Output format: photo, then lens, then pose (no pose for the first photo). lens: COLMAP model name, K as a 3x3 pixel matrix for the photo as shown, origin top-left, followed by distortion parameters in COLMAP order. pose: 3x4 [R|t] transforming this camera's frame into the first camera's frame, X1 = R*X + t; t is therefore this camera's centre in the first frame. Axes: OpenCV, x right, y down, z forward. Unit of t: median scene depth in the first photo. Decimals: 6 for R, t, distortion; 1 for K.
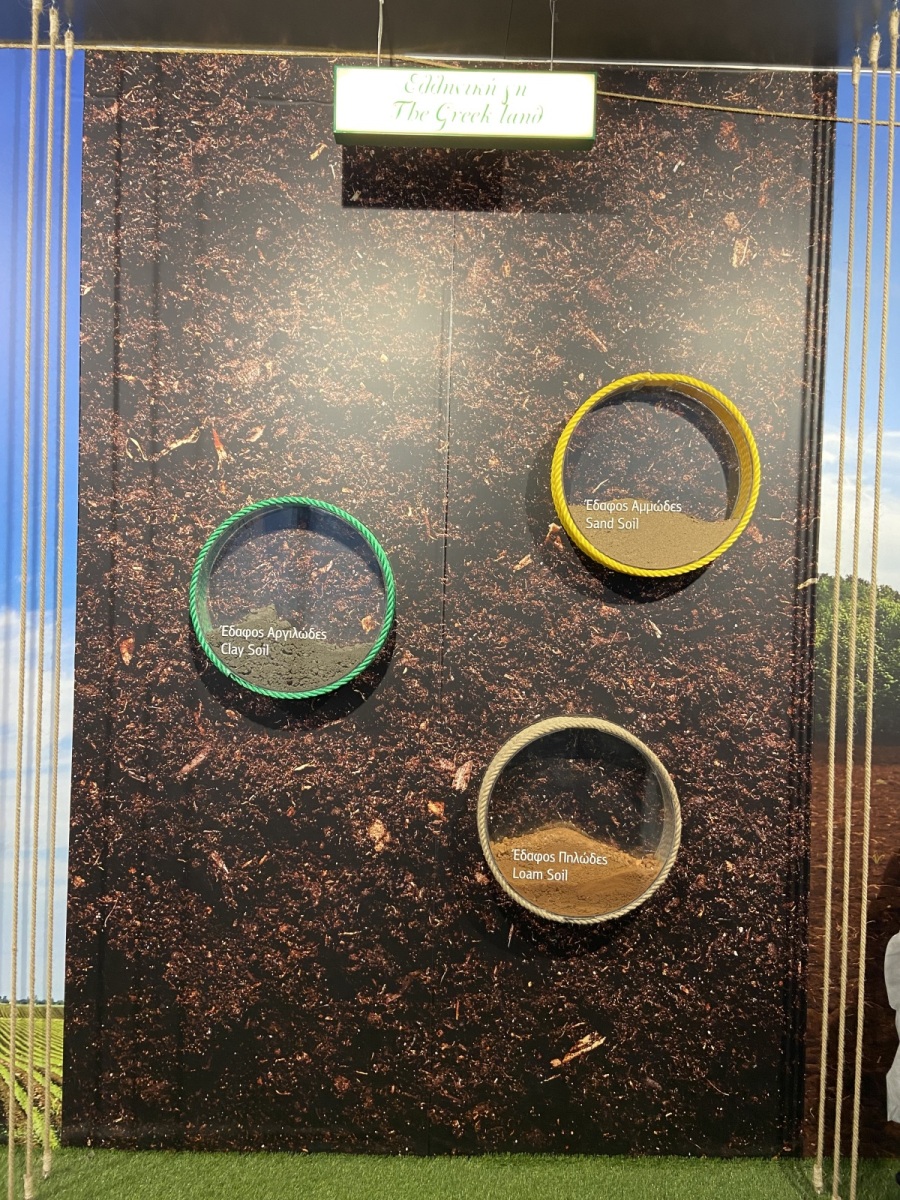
lens RADIAL K [[899.2, 0, 452.4], [0, 899.2, 592.0], [0, 0, 1]] dist [0.118789, -0.149570]
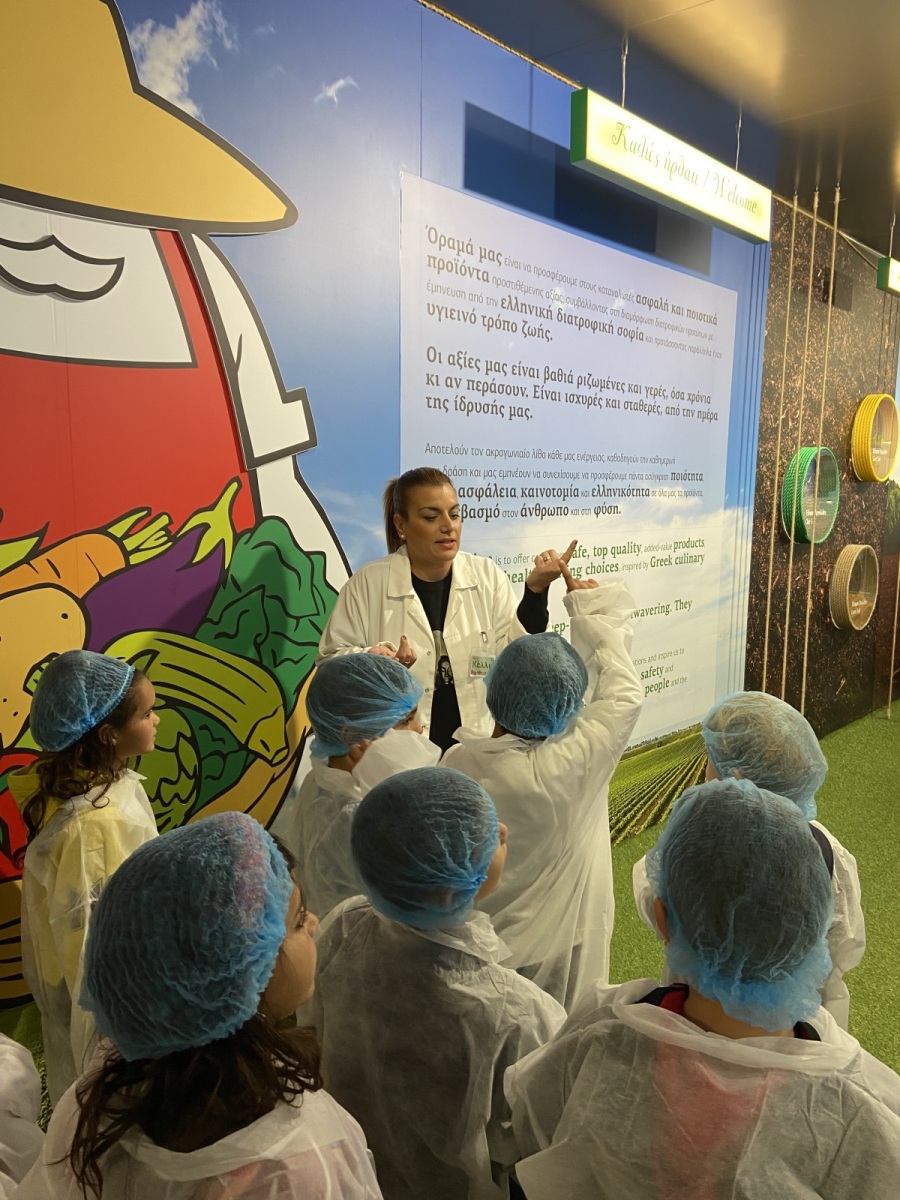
lens RADIAL K [[899.2, 0, 452.4], [0, 899.2, 592.0], [0, 0, 1]] dist [0.118789, -0.149570]
pose [[0.698045, -0.109553, 0.707624, -2.205627], [0.009999, 0.989622, 0.143349, -0.080780], [-0.715984, -0.092989, 0.691896, 0.124415]]
